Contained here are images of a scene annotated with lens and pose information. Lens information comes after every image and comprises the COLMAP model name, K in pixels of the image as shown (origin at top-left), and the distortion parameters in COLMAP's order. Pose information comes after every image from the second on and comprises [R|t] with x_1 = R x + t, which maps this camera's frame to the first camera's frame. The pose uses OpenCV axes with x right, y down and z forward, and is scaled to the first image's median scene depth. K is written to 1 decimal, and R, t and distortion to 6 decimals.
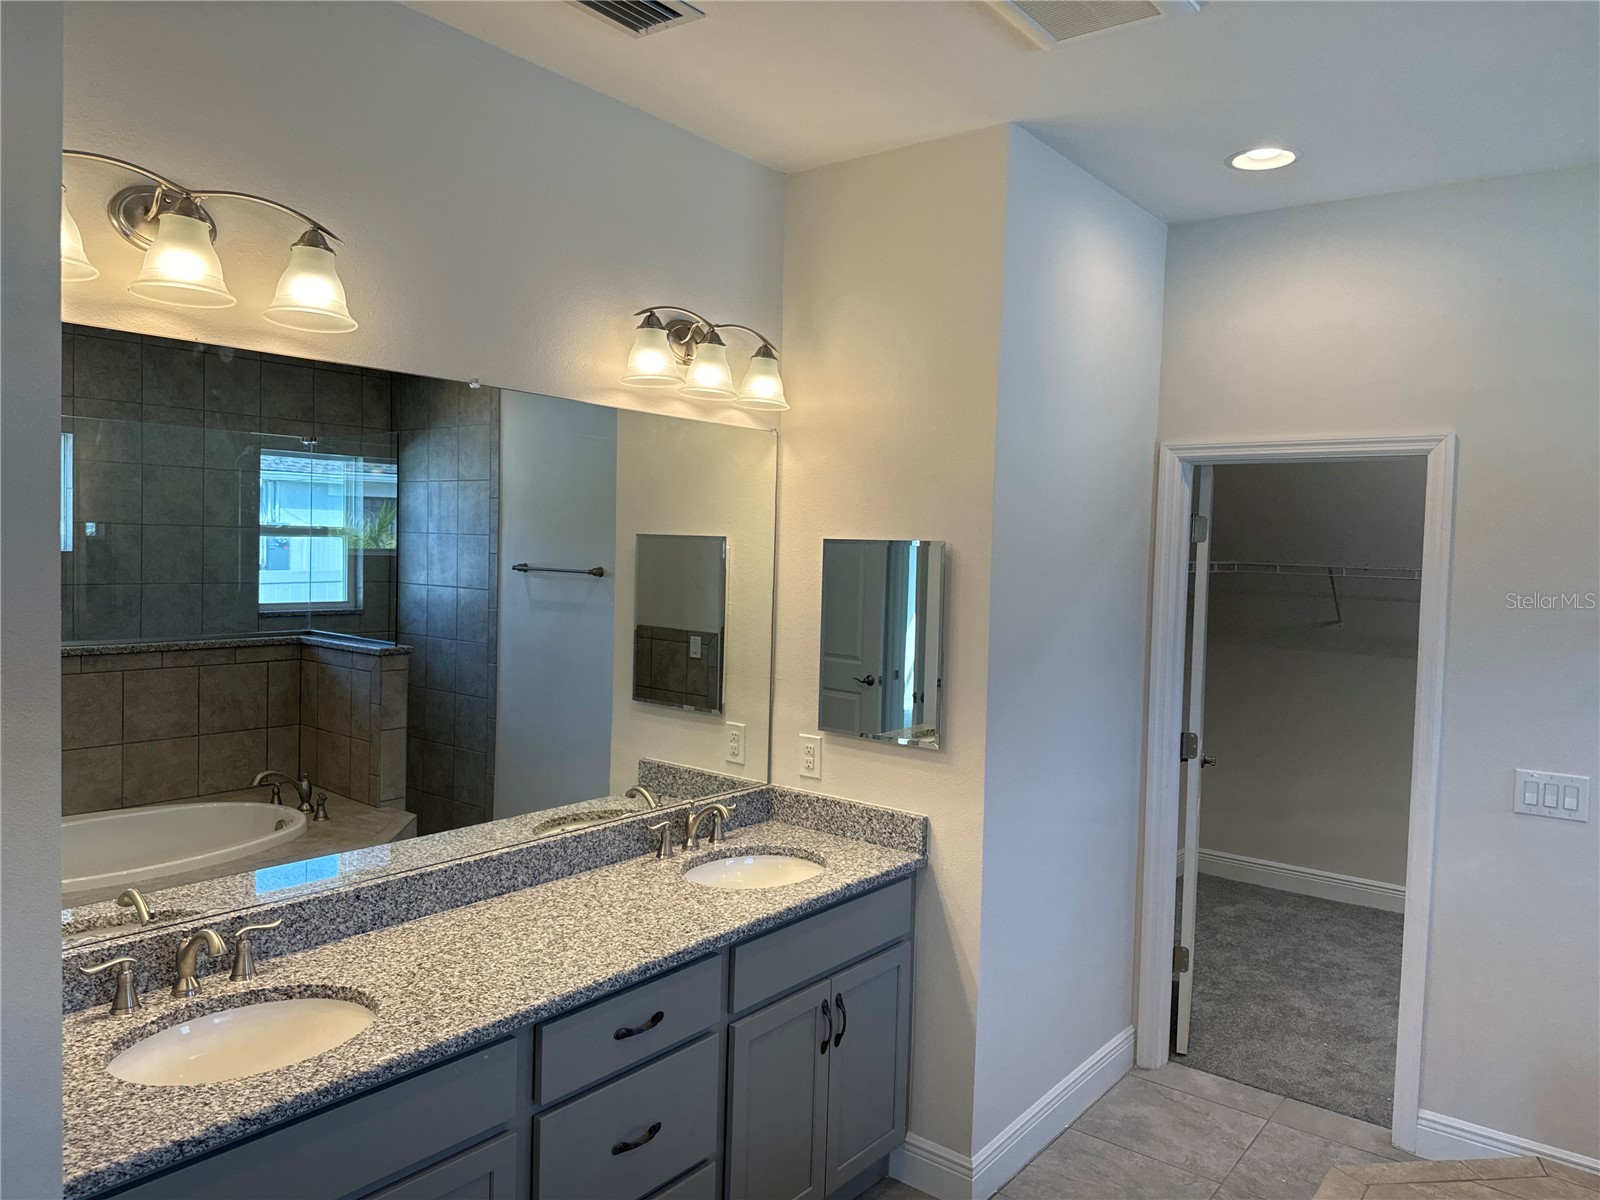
lens RADIAL K [[1121.9, 0, 800.0], [0, 1121.9, 600.0], [0, 0, 1]] dist [0.068675, -0.086635]
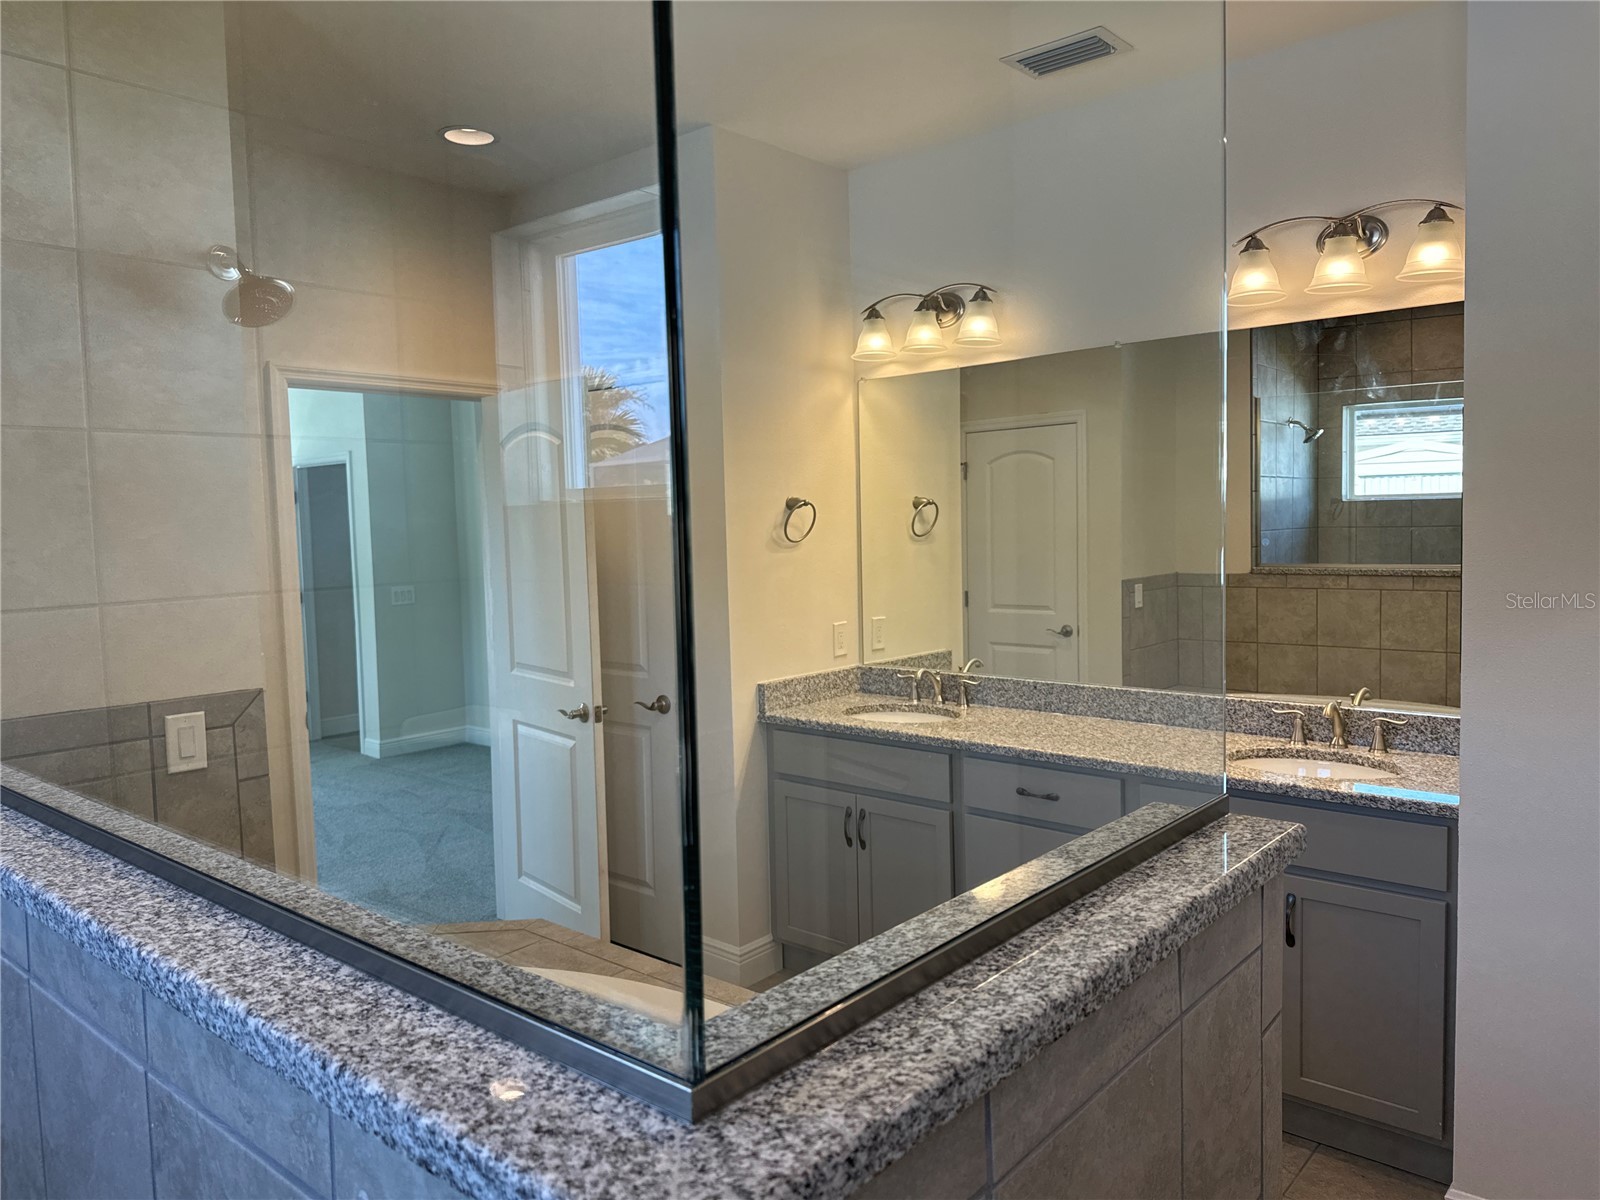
lens RADIAL K [[1121.9, 0, 800.0], [0, 1121.9, 600.0], [0, 0, 1]] dist [0.068675, -0.086635]
pose [[-0.039271, 0.044829, -0.998223, 0.995551], [-0.029827, 0.998495, 0.046014, 0.058556], [0.998783, 0.031581, -0.037875, 0.582158]]
